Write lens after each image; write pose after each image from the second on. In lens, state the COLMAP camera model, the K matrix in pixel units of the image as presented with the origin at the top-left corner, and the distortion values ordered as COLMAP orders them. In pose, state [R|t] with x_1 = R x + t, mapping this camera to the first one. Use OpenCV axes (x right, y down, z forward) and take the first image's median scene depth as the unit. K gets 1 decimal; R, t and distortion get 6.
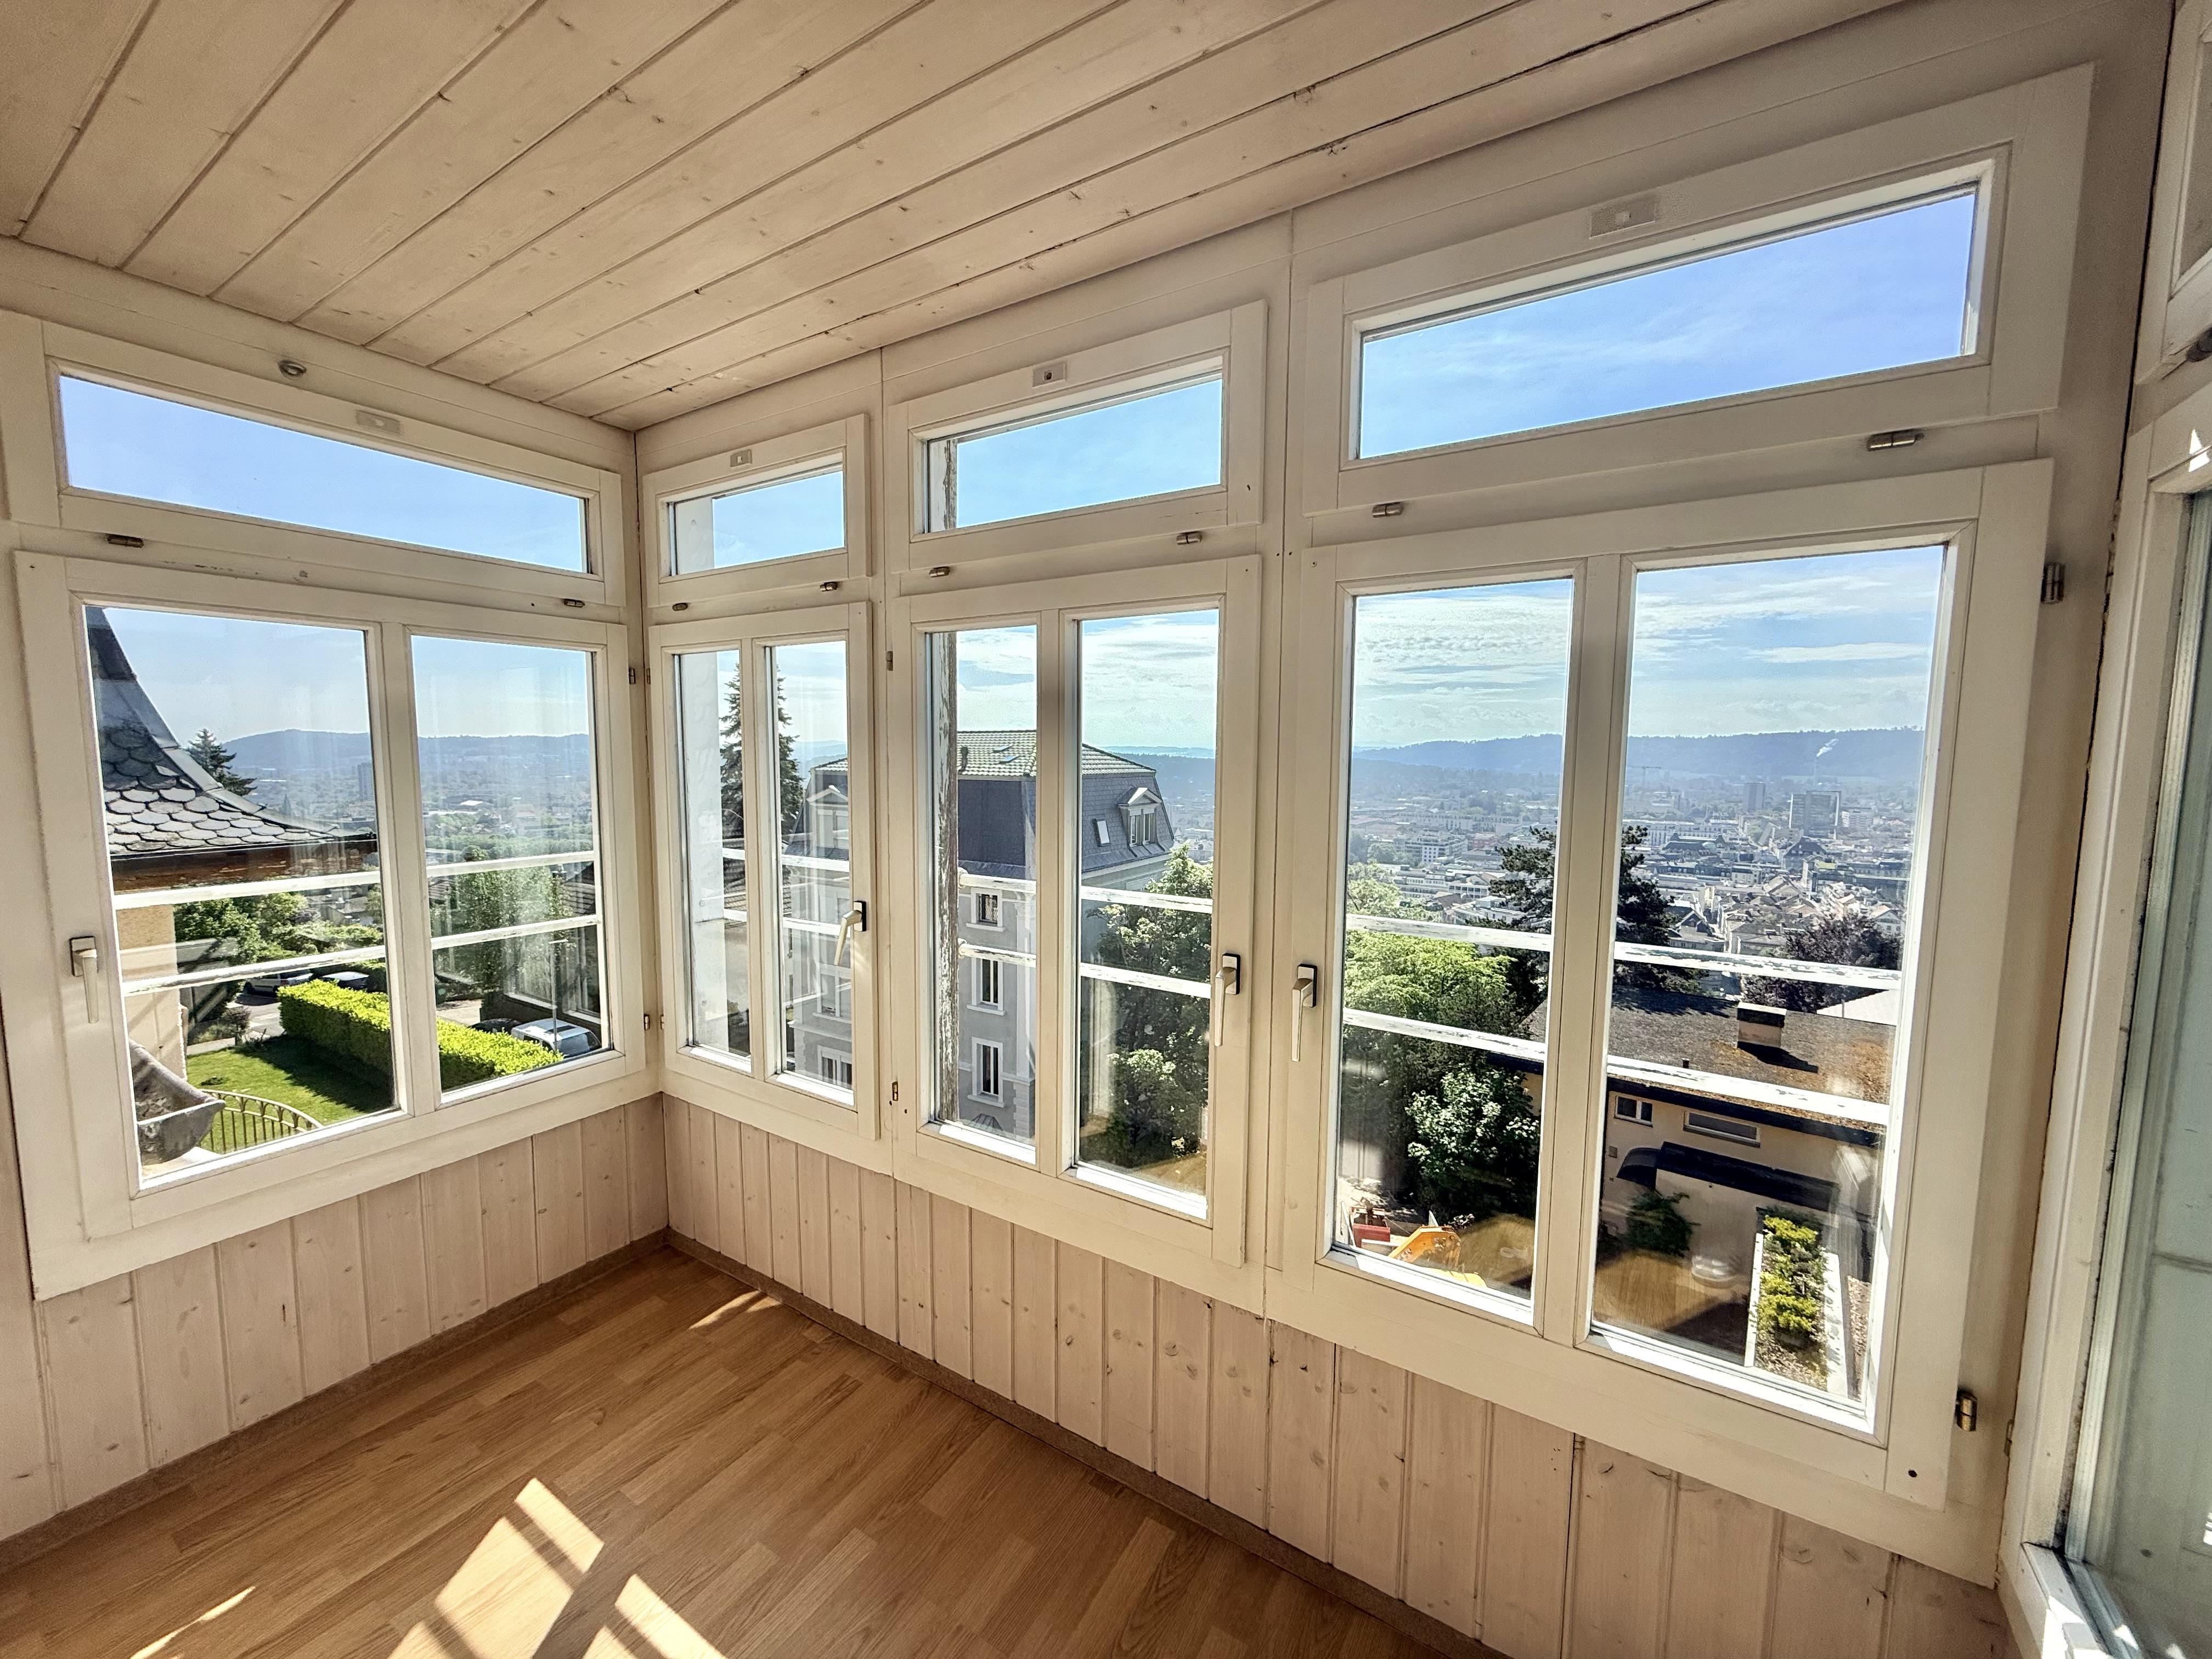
lens RADIAL K [[880.1, 0, 1106.0], [0, 880.1, 829.5], [0, 0, 1]] dist [-0.001760, 0.000381]
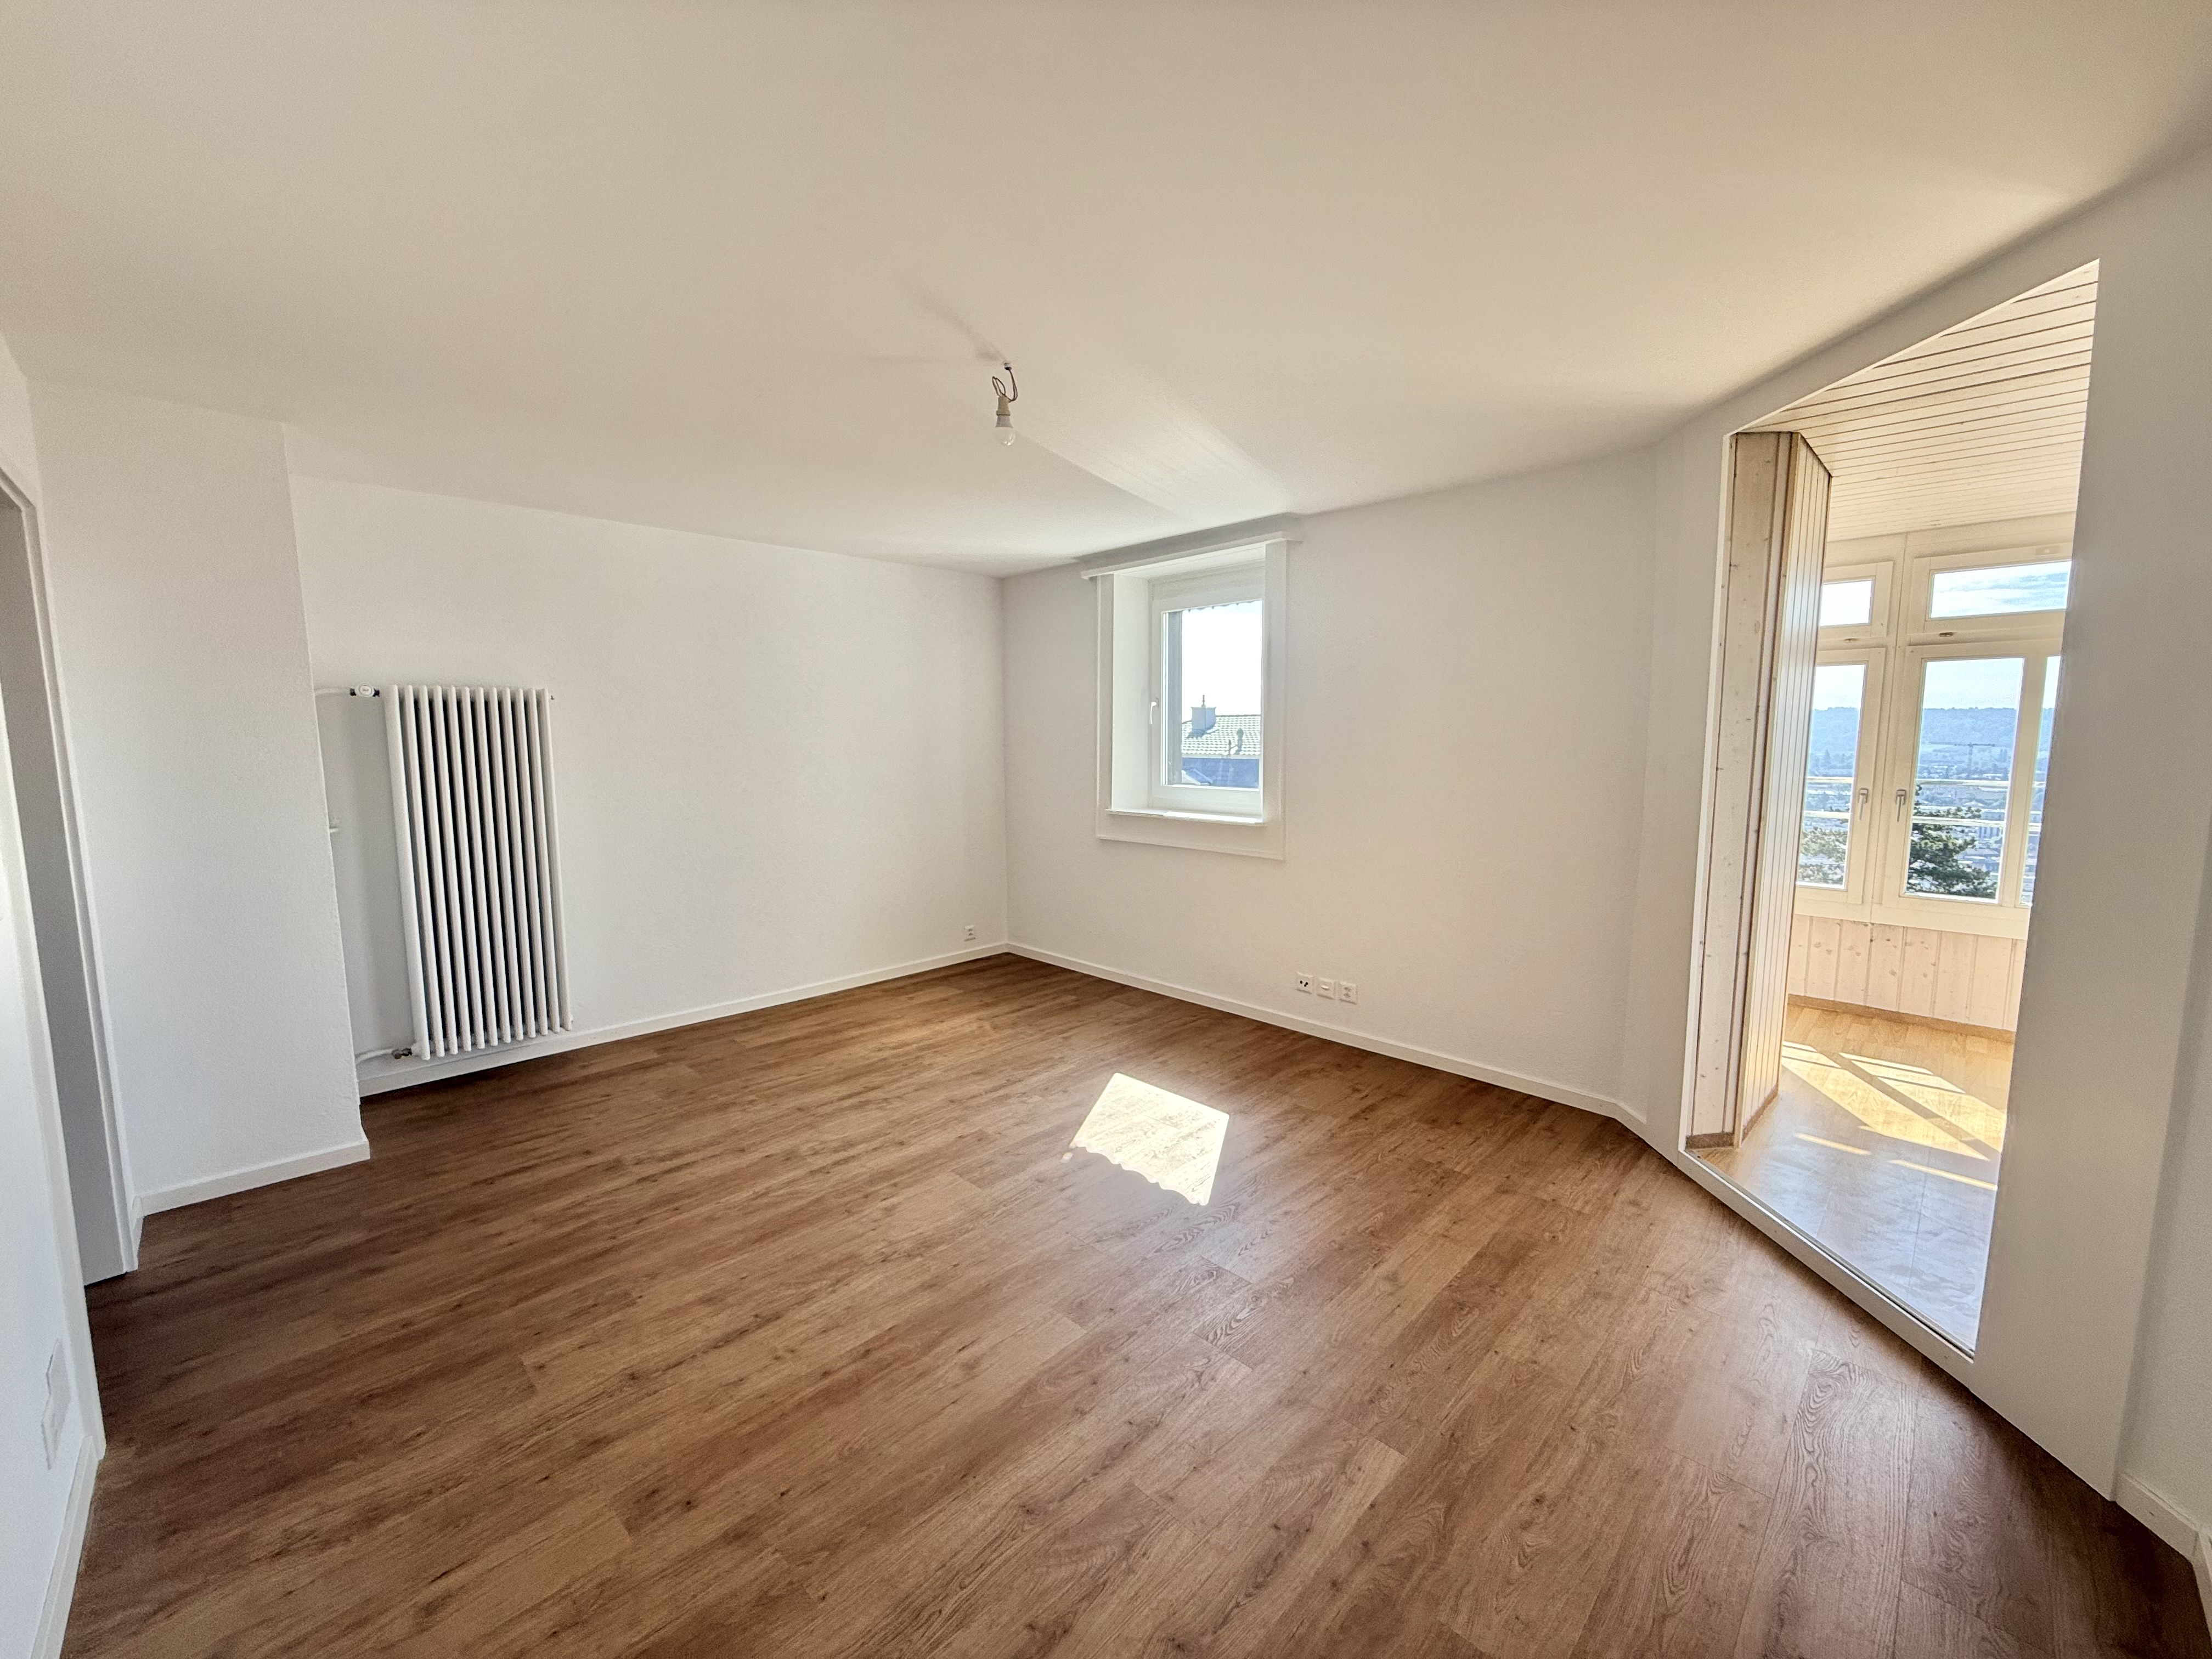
lens RADIAL K [[887.0, 0, 1110.1], [0, 887.0, 827.6], [0, 0, 1]] dist [-0.000425, 0.000004]
pose [[0.975786, 0.010006, -0.218496, -1.556774], [-0.006724, 0.999853, 0.015762, 0.231637], [0.218622, -0.013911, 0.975710, -2.250692]]
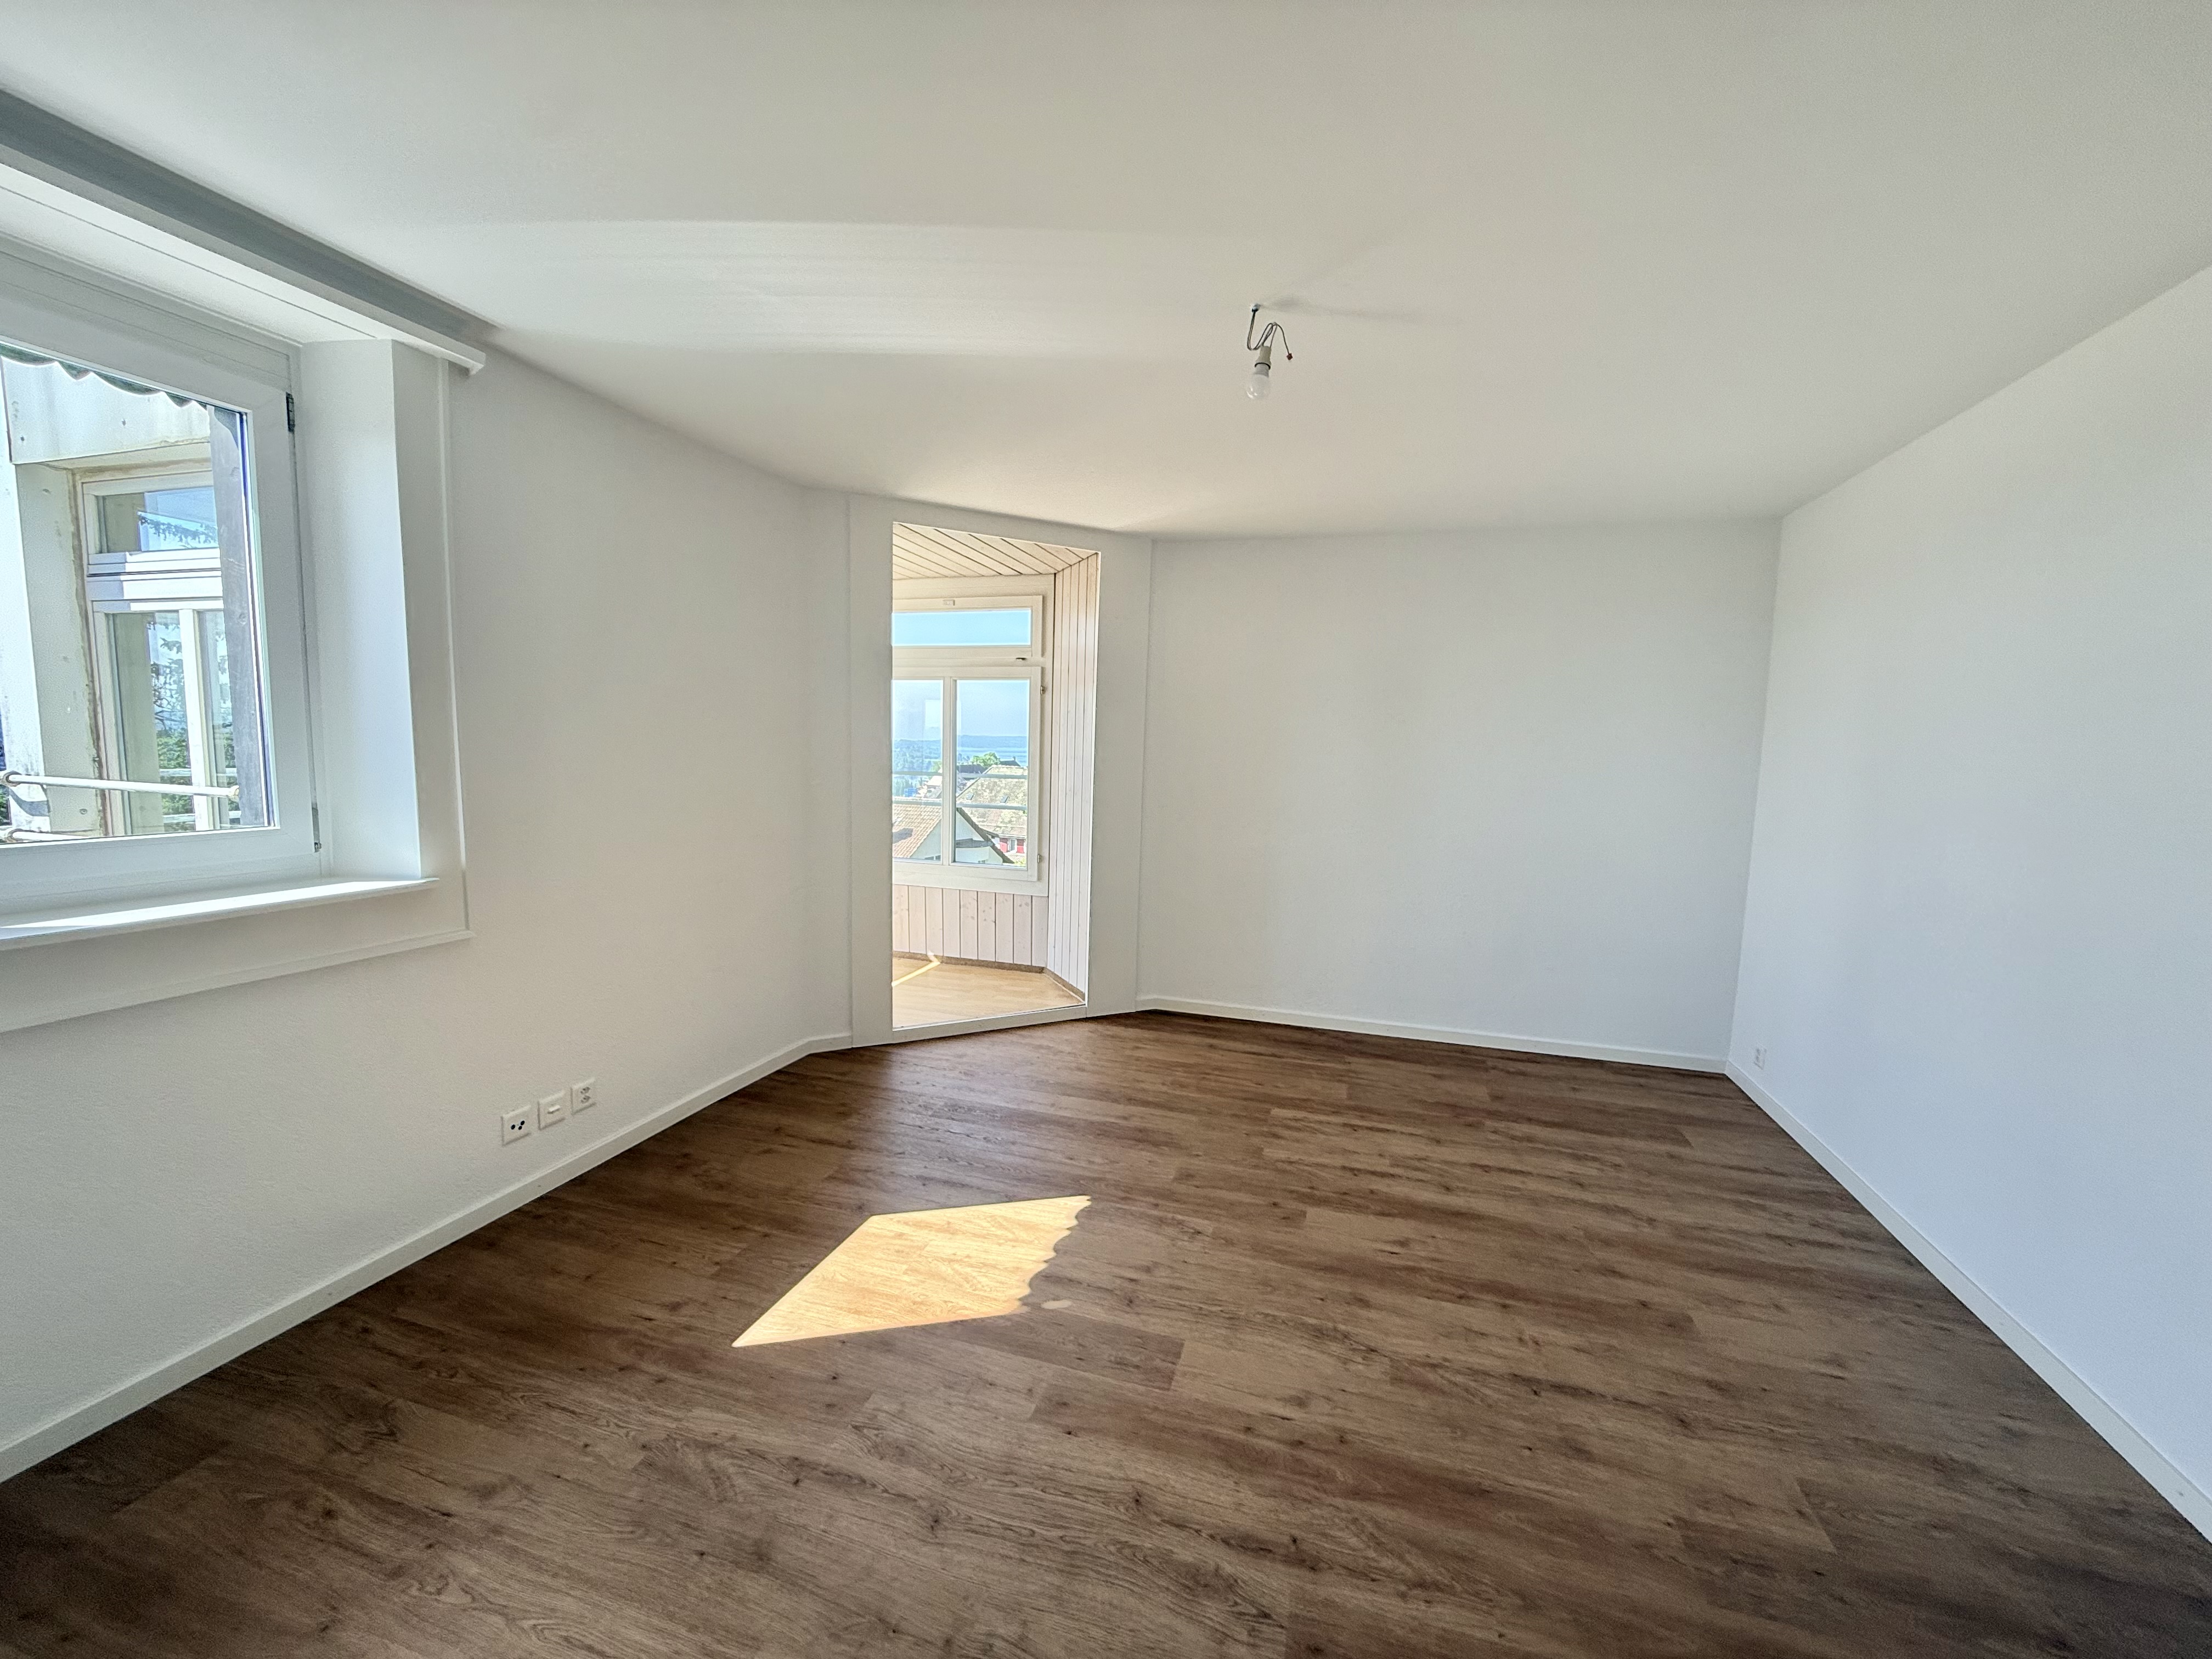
lens RADIAL K [[880.1, 0, 1106.0], [0, 880.1, 829.5], [0, 0, 1]] dist [-0.001760, 0.000381]
pose [[-0.258618, -0.111689, 0.959501, -6.720098], [0.058503, 0.989659, 0.130968, -0.289155], [-0.964207, 0.090004, -0.249409, 3.692971]]
